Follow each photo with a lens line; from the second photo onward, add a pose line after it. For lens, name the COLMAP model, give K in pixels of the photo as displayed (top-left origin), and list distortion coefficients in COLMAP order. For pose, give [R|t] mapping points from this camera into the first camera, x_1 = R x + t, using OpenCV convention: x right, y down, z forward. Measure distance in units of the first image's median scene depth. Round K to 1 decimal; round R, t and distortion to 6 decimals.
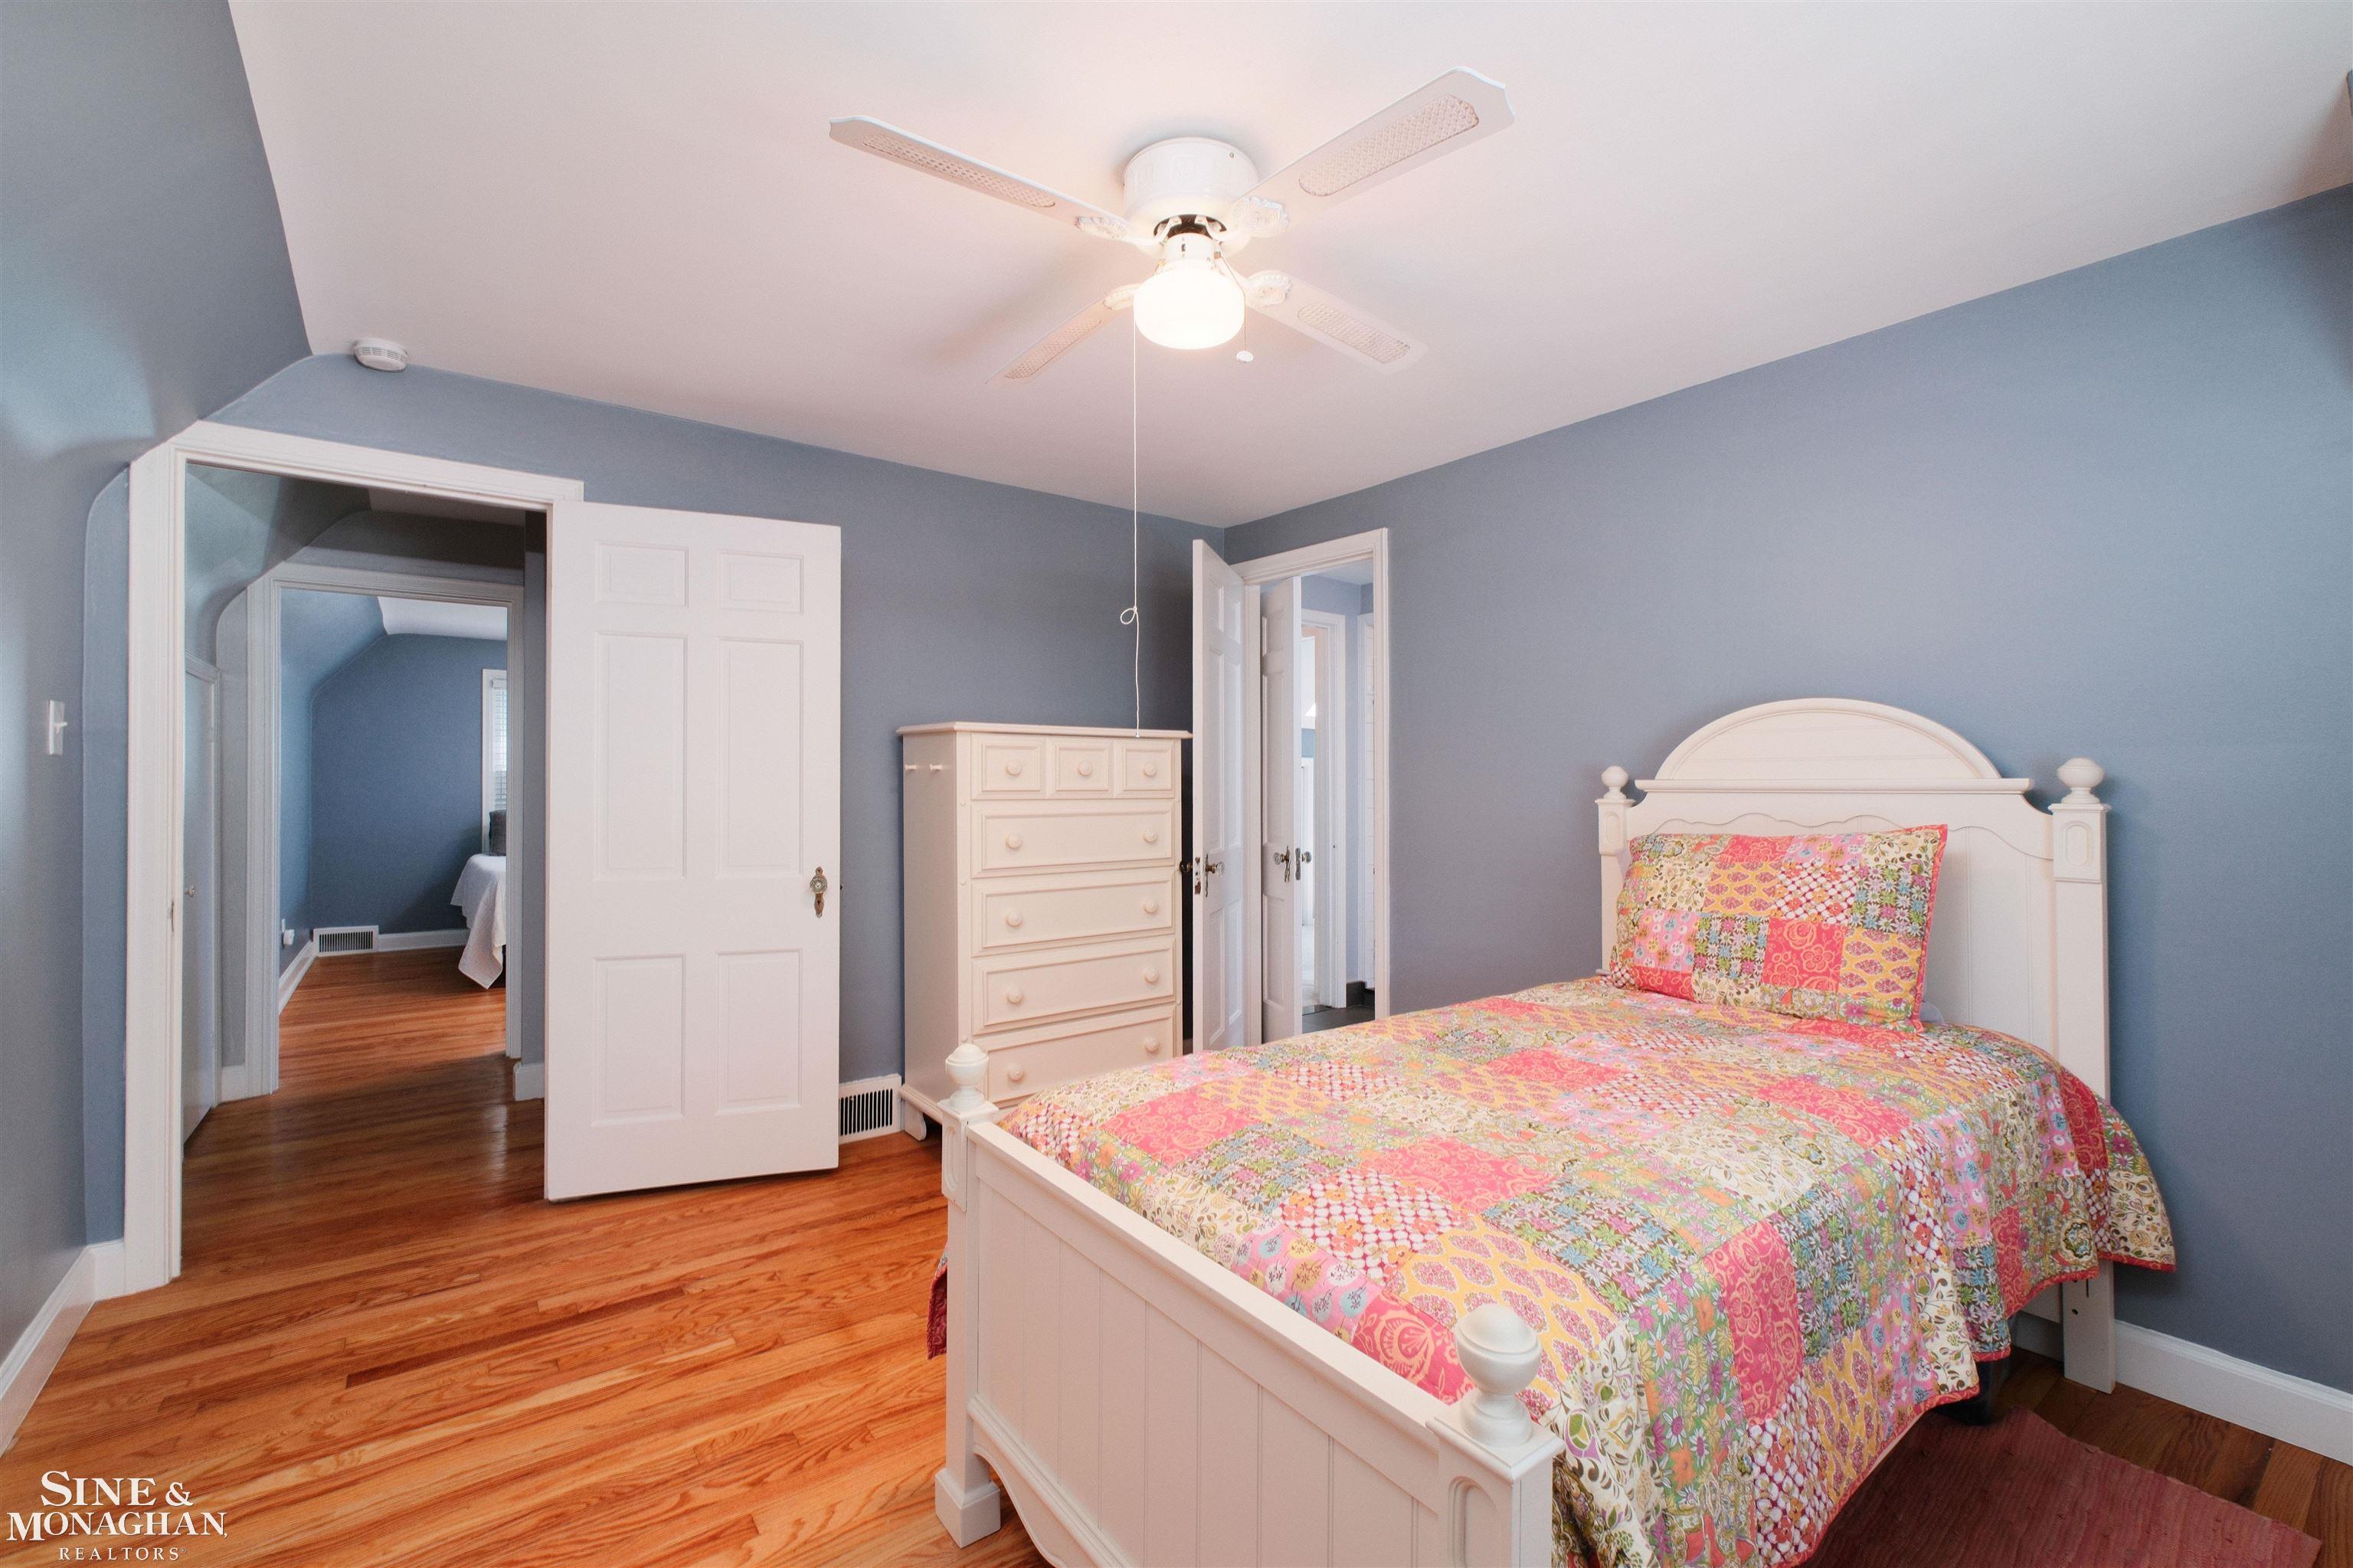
lens RADIAL K [[990.3, 0, 1169.3], [0, 990.3, 788.0], [0, 0, 1]] dist [-0.003318, -0.000133]
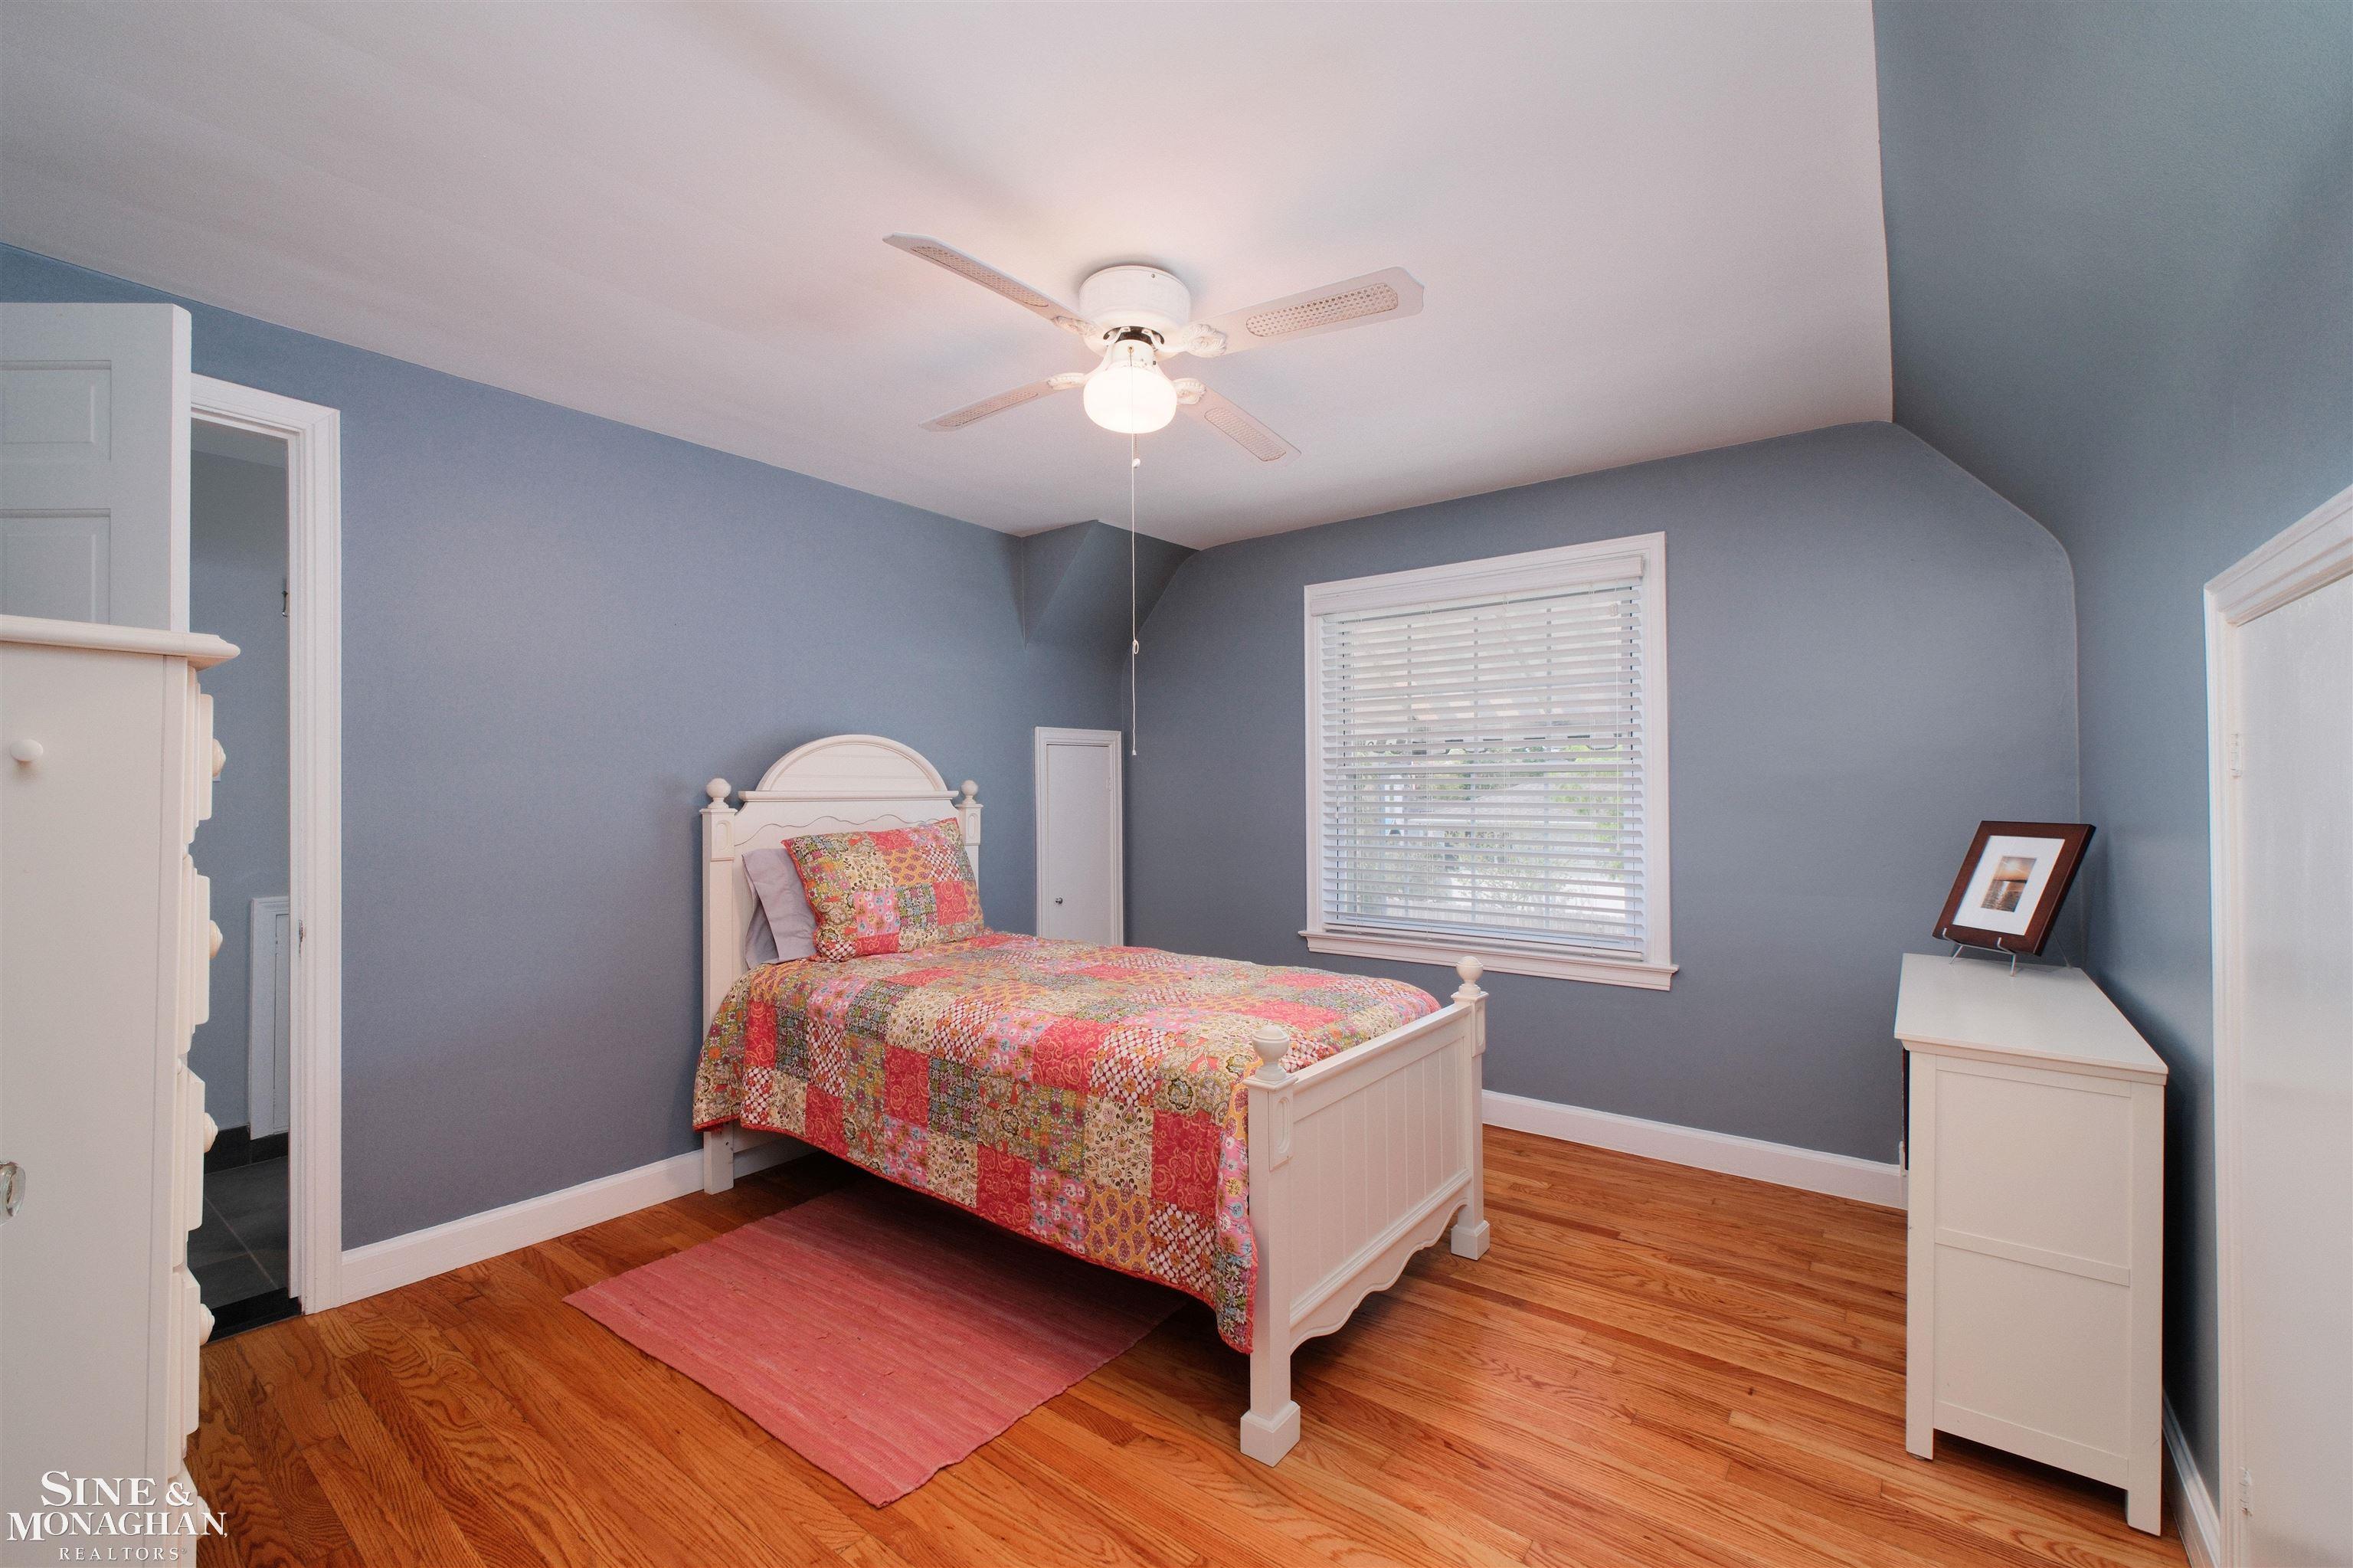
lens RADIAL K [[990.3, 0, 1169.3], [0, 990.3, 788.0], [0, 0, 1]] dist [-0.003318, -0.000133]
pose [[-0.263706, 0.004248, 0.964594, -0.928314], [0.005989, 0.999978, -0.002766, -0.007360], [-0.964585, 0.005047, -0.263725, 1.028378]]
